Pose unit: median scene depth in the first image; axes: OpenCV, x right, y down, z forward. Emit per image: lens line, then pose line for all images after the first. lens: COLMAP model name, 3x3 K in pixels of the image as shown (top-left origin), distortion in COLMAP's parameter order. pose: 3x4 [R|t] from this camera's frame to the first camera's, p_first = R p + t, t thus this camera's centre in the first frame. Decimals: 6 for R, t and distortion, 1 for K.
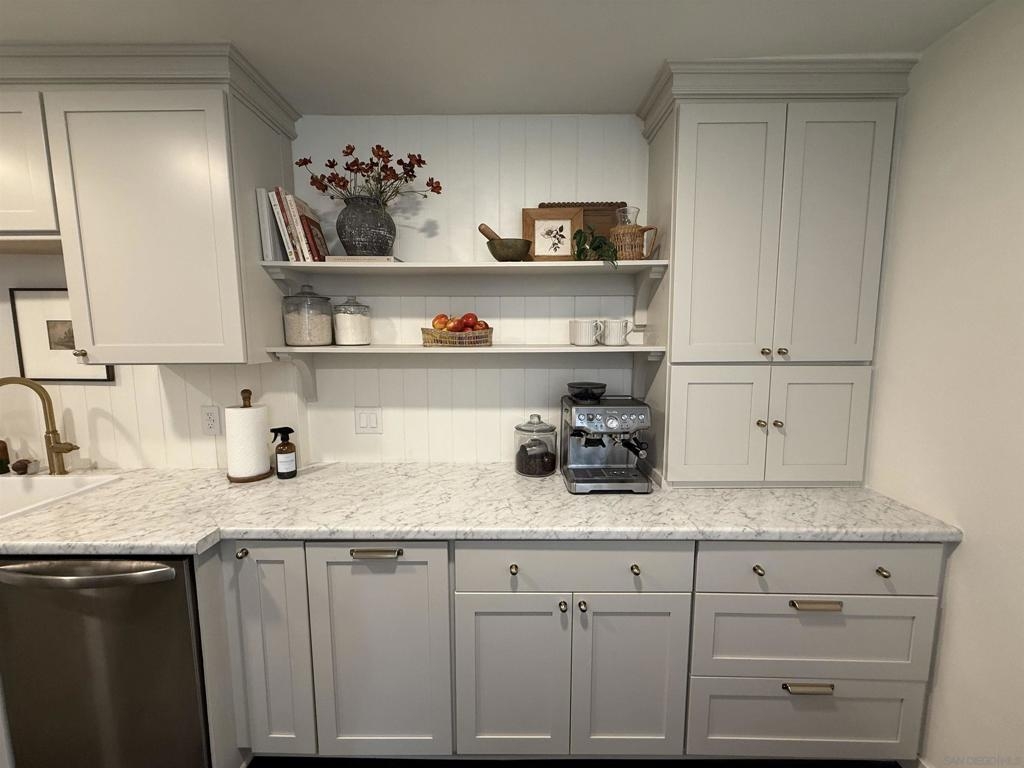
lens RADIAL K [[412.1, 0, 509.1], [0, 412.1, 383.4], [0, 0, 1]] dist [0.001124, -0.000021]
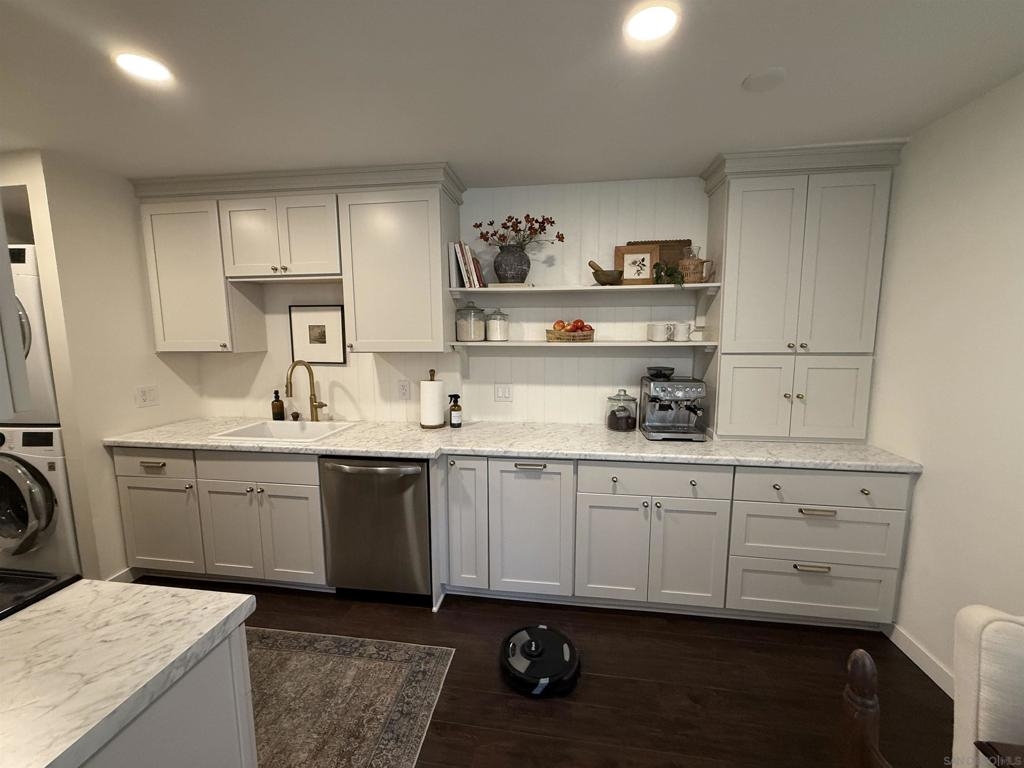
lens RADIAL K [[412.1, 0, 509.1], [0, 412.1, 383.4], [0, 0, 1]] dist [0.001124, -0.000021]
pose [[0.991582, 0.014176, -0.128703, -0.160486], [-0.012928, 0.999861, 0.010526, 0.050193], [0.128834, -0.008774, 0.991627, -0.536560]]
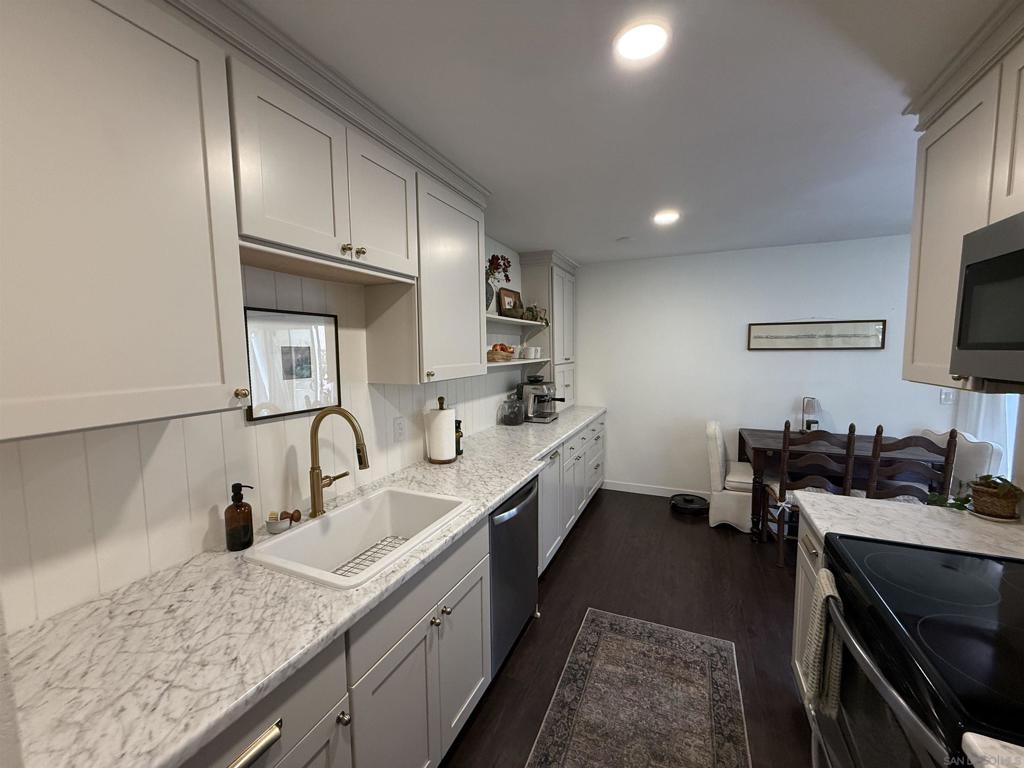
lens RADIAL K [[408.6, 0, 515.5], [0, 408.6, 383.3], [0, 0, 1]] dist [0.001055, 0.000113]
pose [[0.390475, -0.080812, 0.917060, -1.920225], [0.116632, 0.992456, 0.037795, -0.056583], [-0.913196, 0.092201, 0.396954, 0.239385]]
